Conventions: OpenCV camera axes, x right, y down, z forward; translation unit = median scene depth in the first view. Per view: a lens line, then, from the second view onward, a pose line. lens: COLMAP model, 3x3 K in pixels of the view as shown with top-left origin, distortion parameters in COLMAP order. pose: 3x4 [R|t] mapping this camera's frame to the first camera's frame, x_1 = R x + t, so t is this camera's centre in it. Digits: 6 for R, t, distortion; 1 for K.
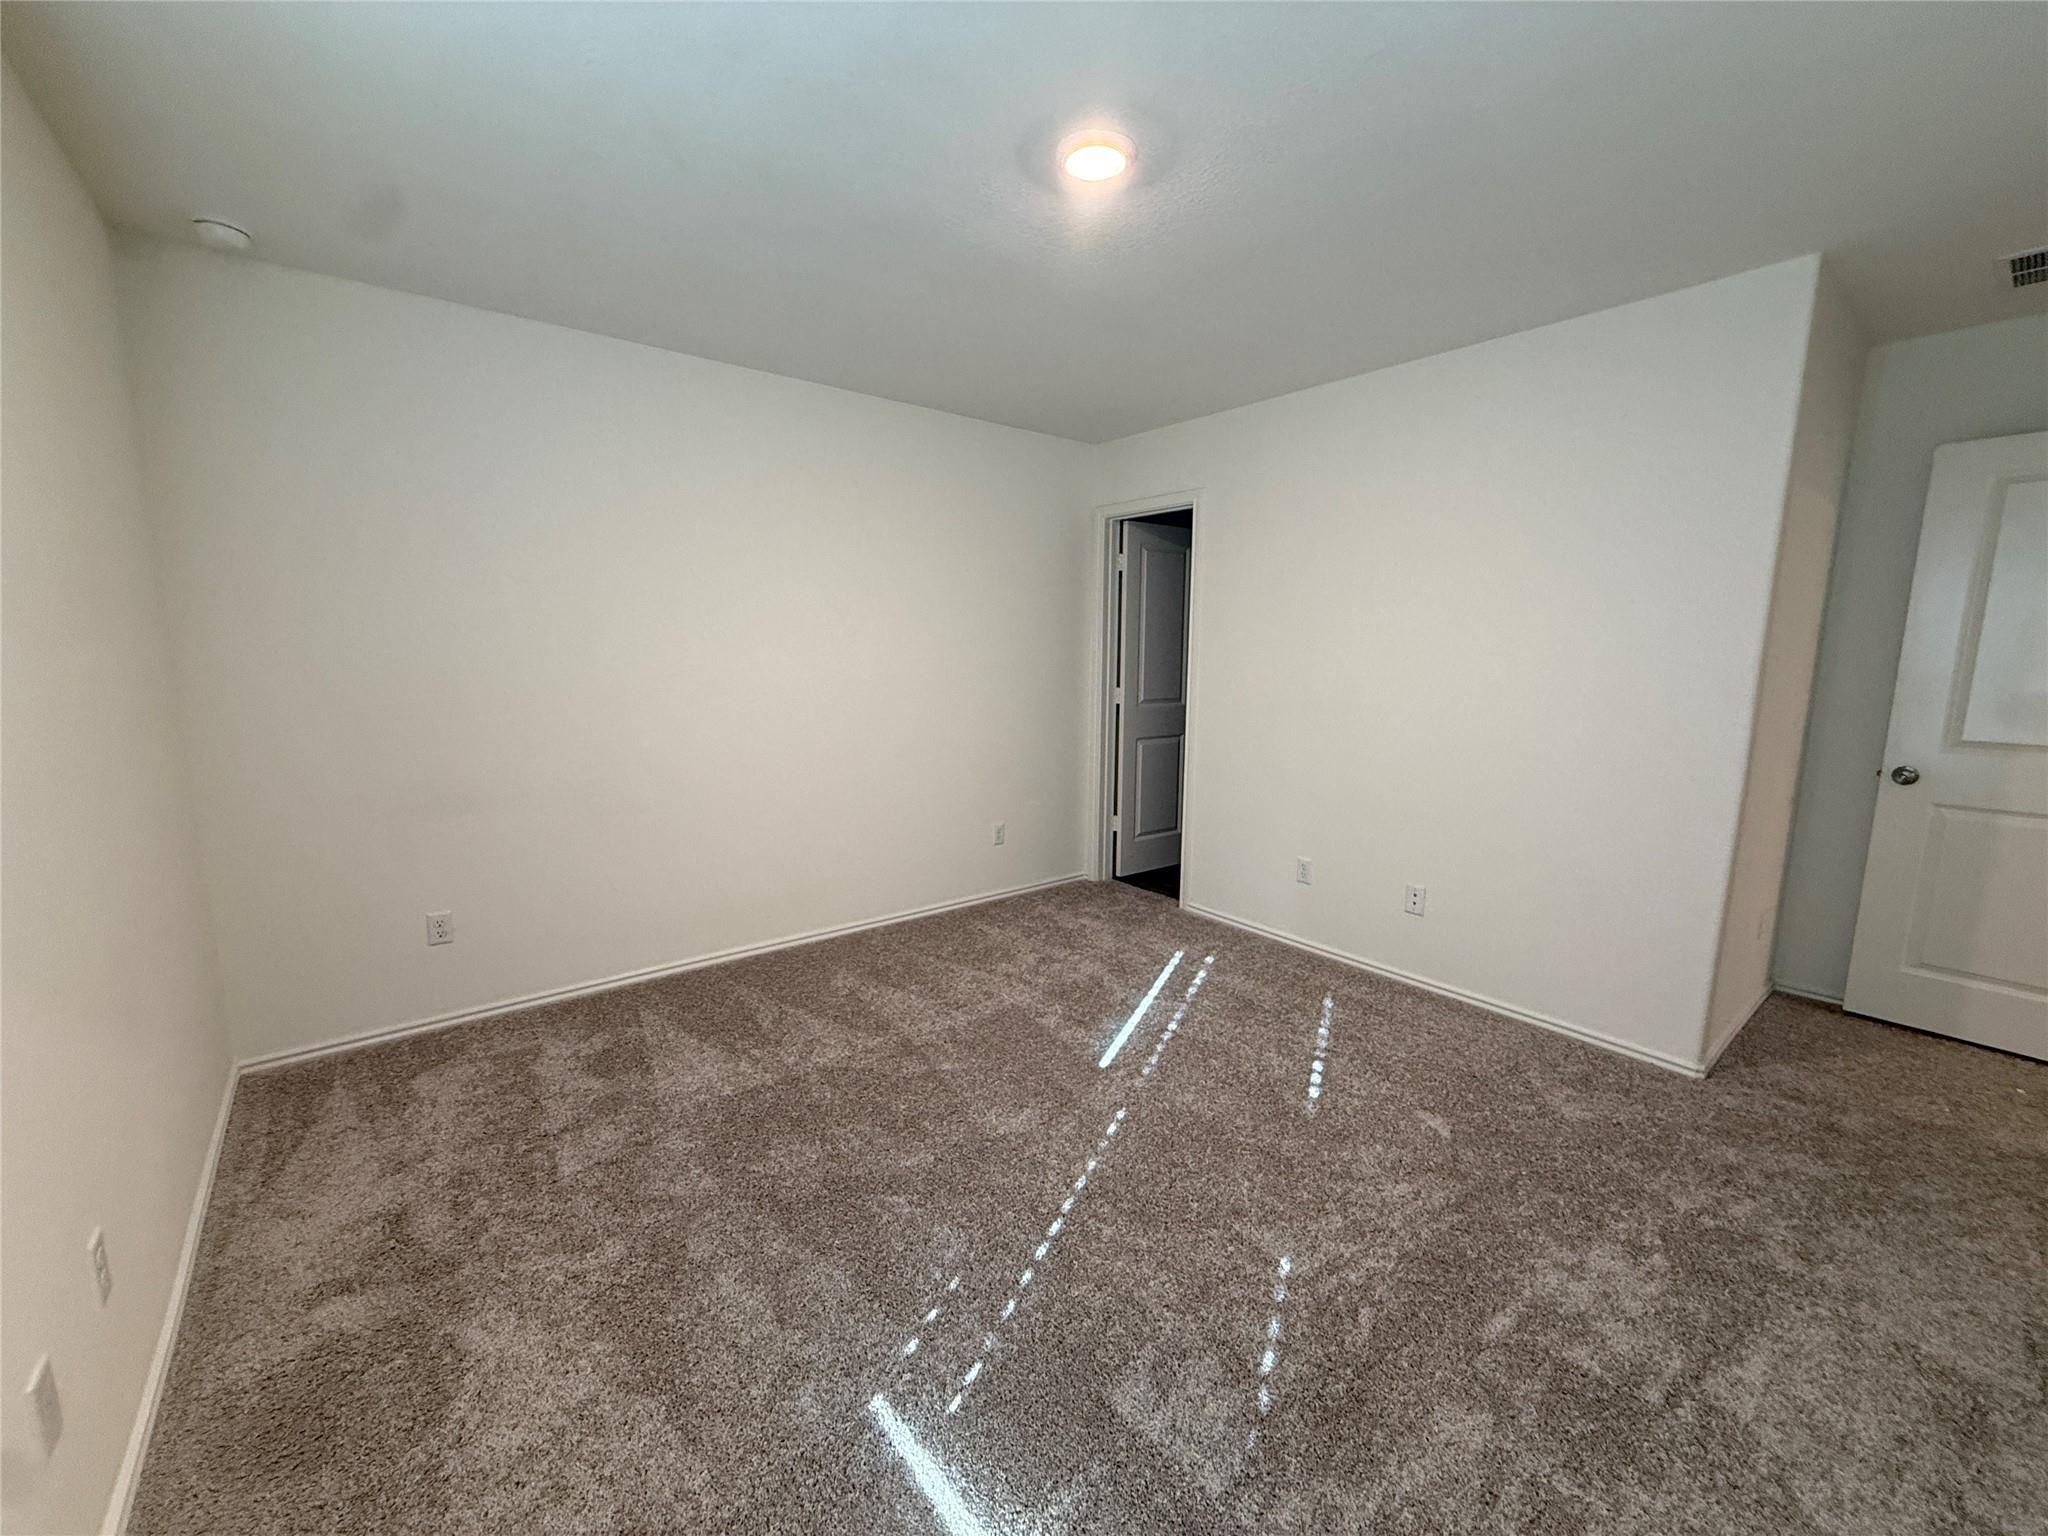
lens RADIAL K [[821.0, 0, 1023.8], [0, 821.0, 766.6], [0, 0, 1]] dist [0.003191, 0.000150]
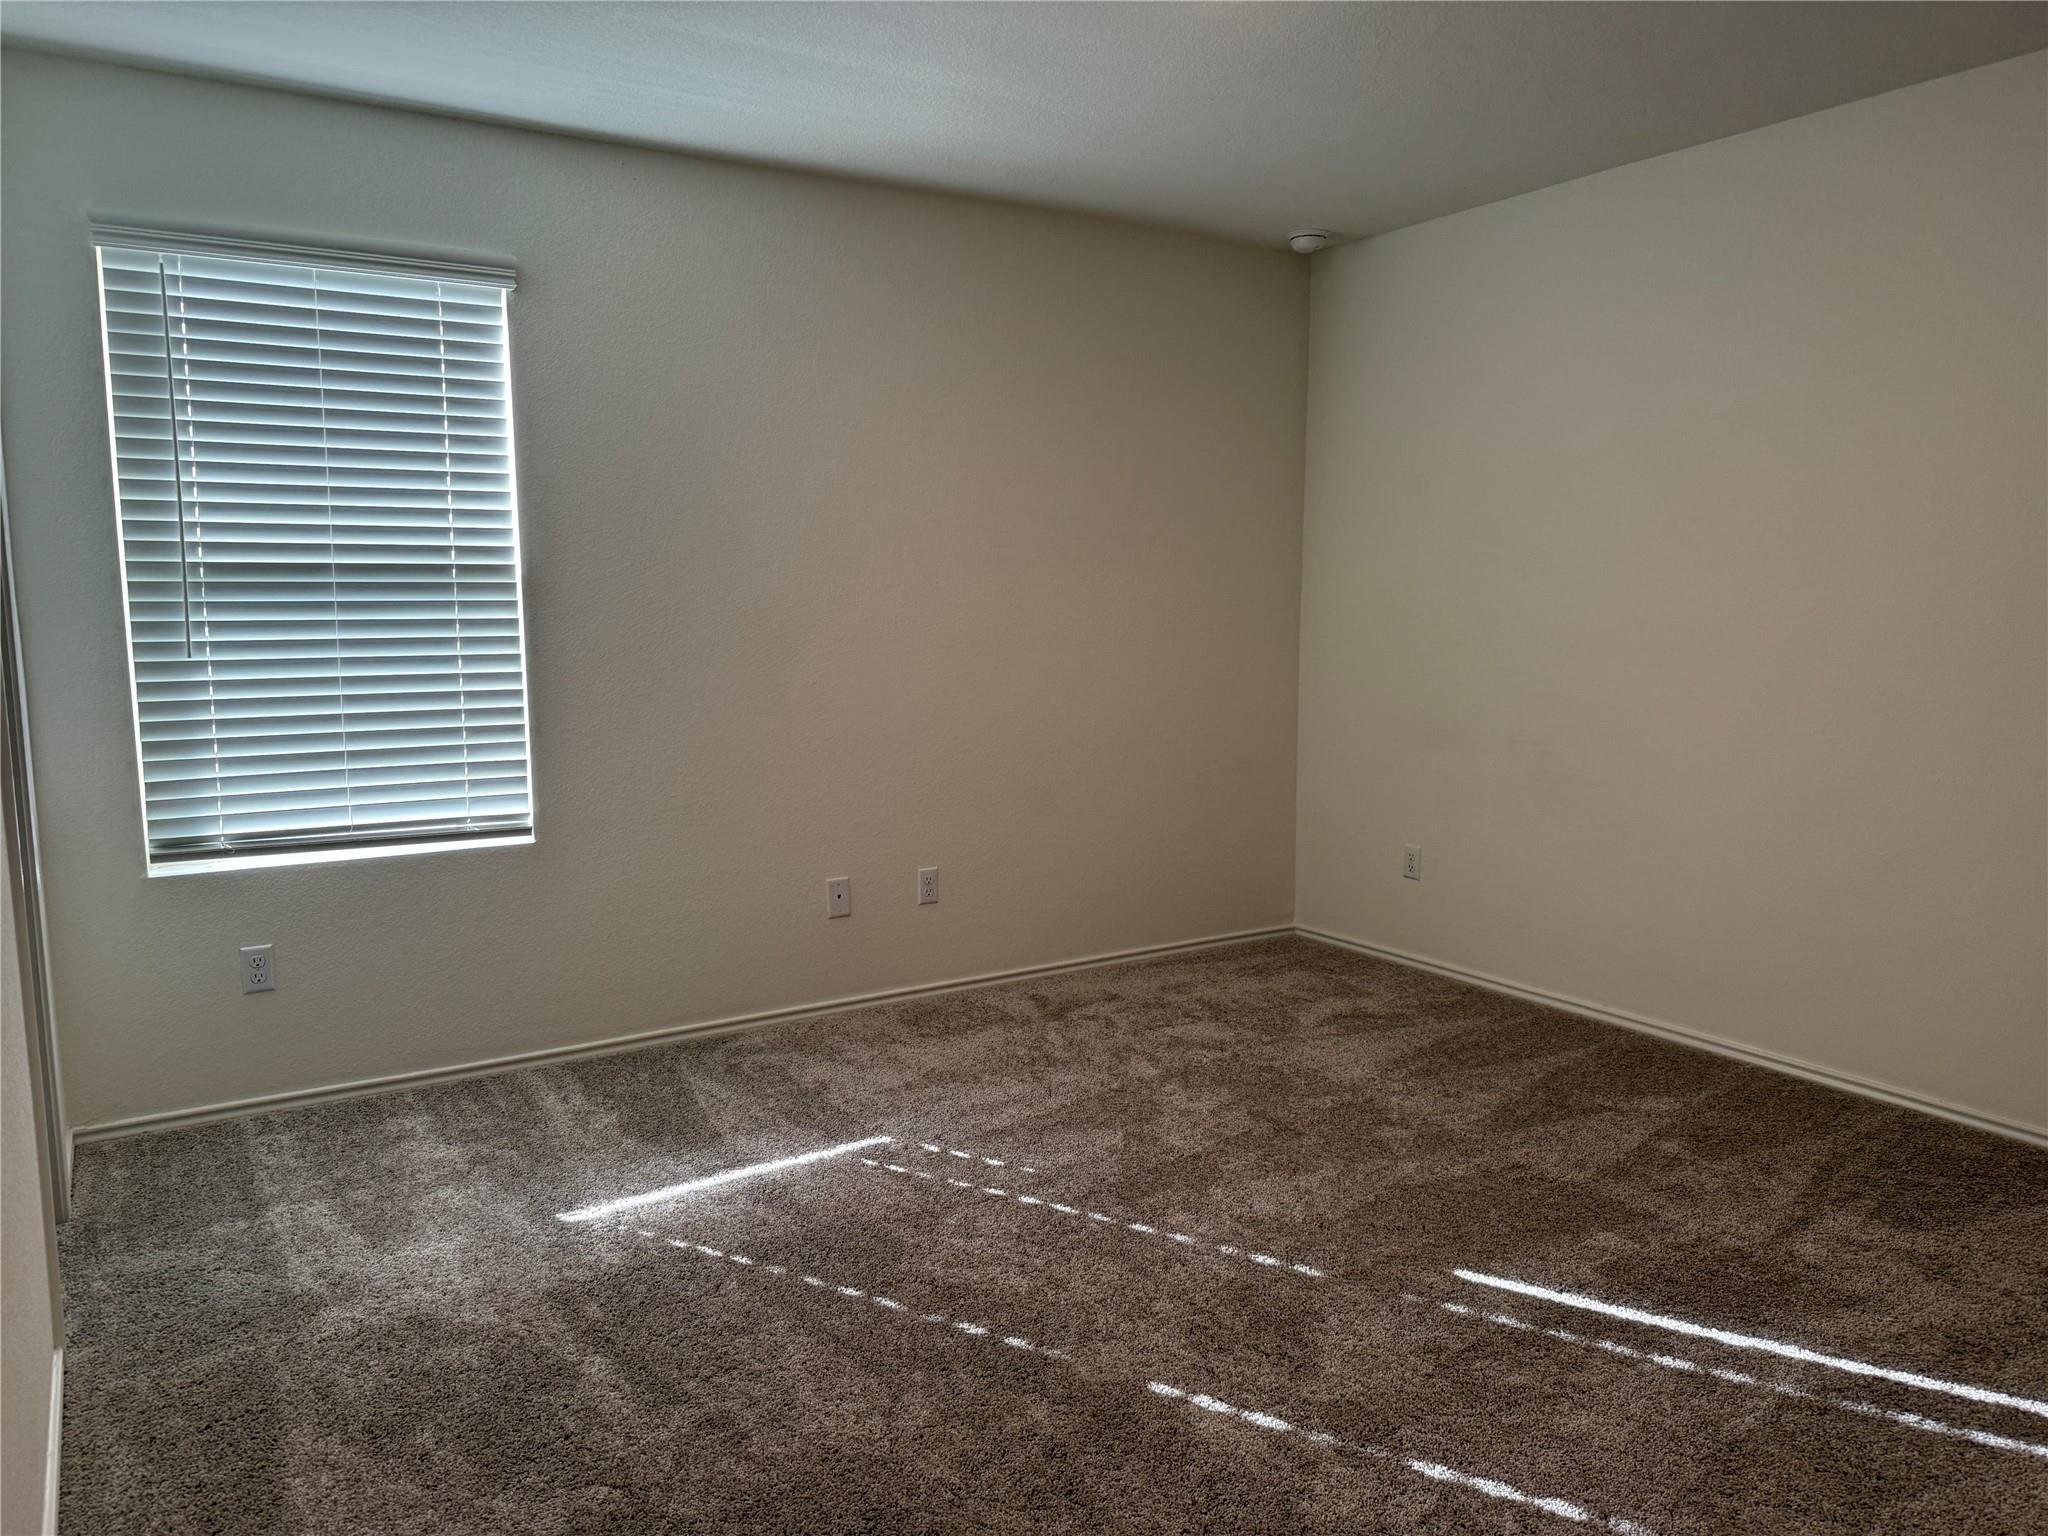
lens RADIAL K [[1449.3, 0, 1022.4], [0, 1449.3, 771.3], [0, 0, 1]] dist [0.013211, -0.021664]
pose [[-0.129604, 0.105322, -0.985956, 1.089174], [-0.144415, 0.981735, 0.123855, -0.059935], [0.980993, 0.158439, -0.112027, 0.753441]]
